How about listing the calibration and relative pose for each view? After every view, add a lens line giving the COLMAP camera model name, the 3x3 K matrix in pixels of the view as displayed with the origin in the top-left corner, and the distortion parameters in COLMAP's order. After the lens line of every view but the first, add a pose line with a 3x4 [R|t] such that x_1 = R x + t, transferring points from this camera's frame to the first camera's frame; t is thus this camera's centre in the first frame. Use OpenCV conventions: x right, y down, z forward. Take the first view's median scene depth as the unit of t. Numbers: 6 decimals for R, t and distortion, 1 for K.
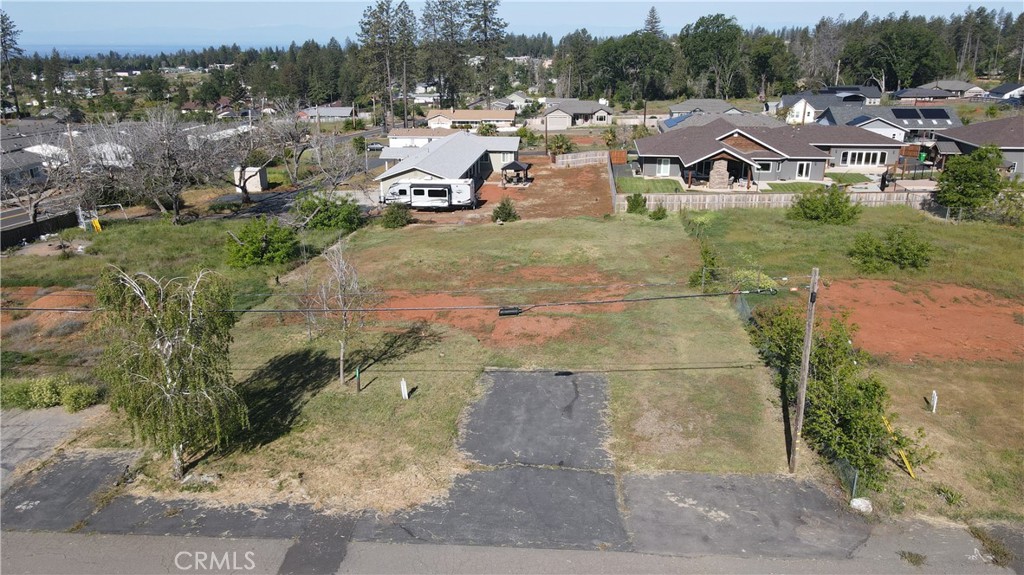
lens RADIAL K [[753.4, 0, 509.2], [0, 753.4, 286.2], [0, 0, 1]] dist [-0.004709, 0.046439]
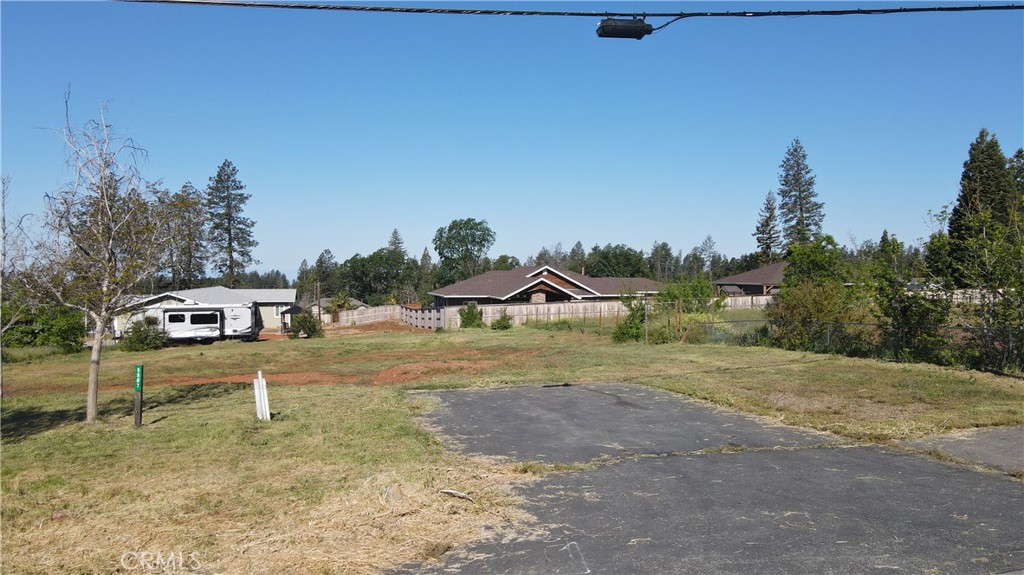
lens RADIAL K [[753.4, 0, 509.2], [0, 753.4, 286.2], [0, 0, 1]] dist [-0.004709, 0.046439]
pose [[0.940730, -0.004275, 0.339130, -0.063226], [0.108291, 0.951366, -0.288402, 0.090018], [-0.321404, 0.308033, 0.895441, 0.228462]]
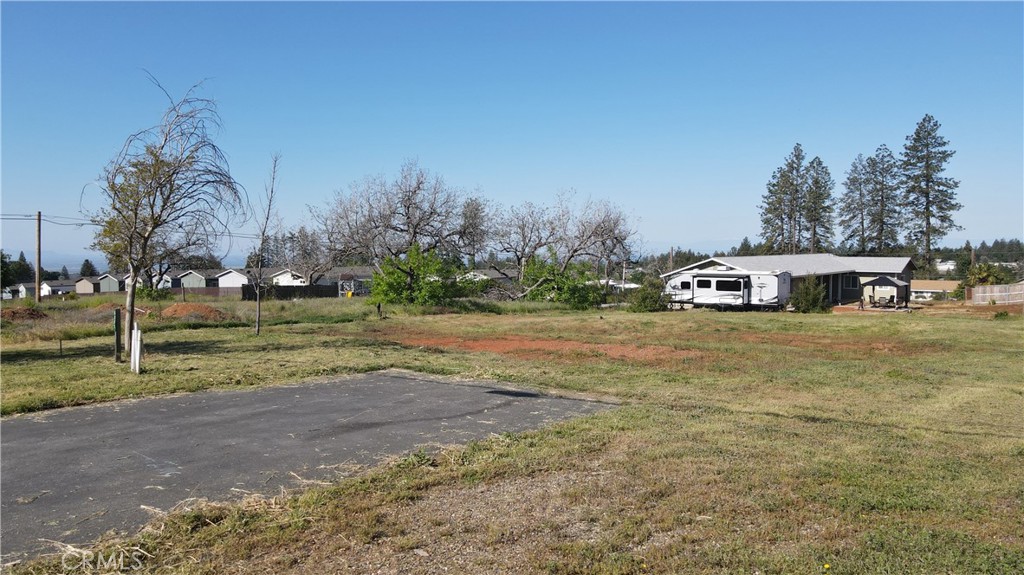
lens RADIAL K [[753.4, 0, 509.2], [0, 753.4, 286.2], [0, 0, 1]] dist [-0.004709, 0.046439]
pose [[0.837011, 0.031082, -0.546302, 0.117988], [-0.176378, 0.960422, -0.215593, 0.066139], [0.517980, 0.276809, 0.809366, 0.310827]]
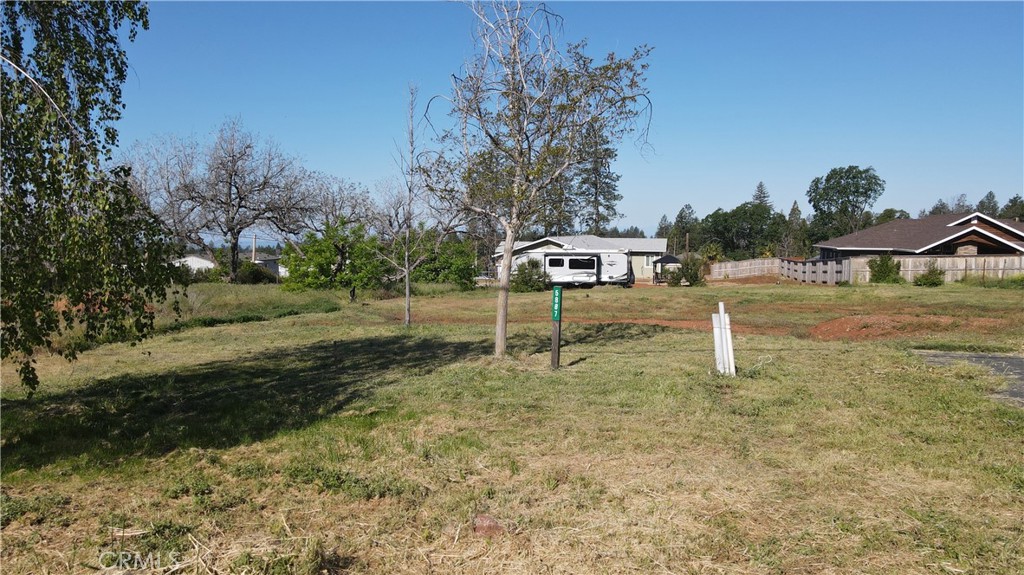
lens RADIAL K [[753.4, 0, 509.2], [0, 753.4, 286.2], [0, 0, 1]] dist [-0.004709, 0.046439]
pose [[0.993065, 0.016025, -0.116466, -0.078515], [-0.044846, 0.967392, -0.249284, 0.080049], [0.108673, 0.252778, 0.961402, 0.295030]]
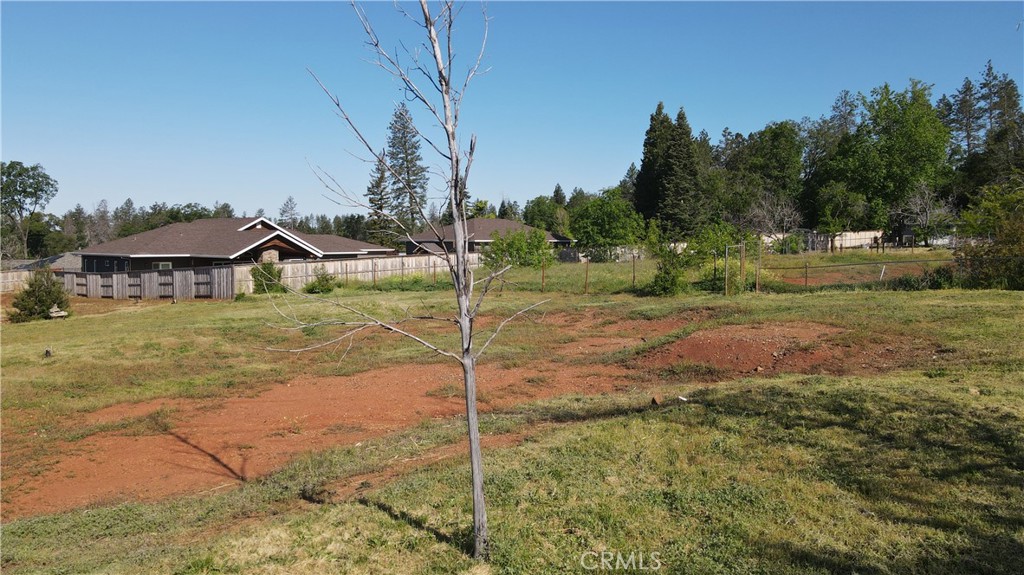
lens RADIAL K [[753.4, 0, 509.2], [0, 753.4, 286.2], [0, 0, 1]] dist [-0.004709, 0.046439]
pose [[0.590017, -0.048381, 0.805940, -0.190303], [0.258208, 0.957088, -0.131575, 0.023970], [-0.764990, 0.285731, 0.577190, 0.463204]]
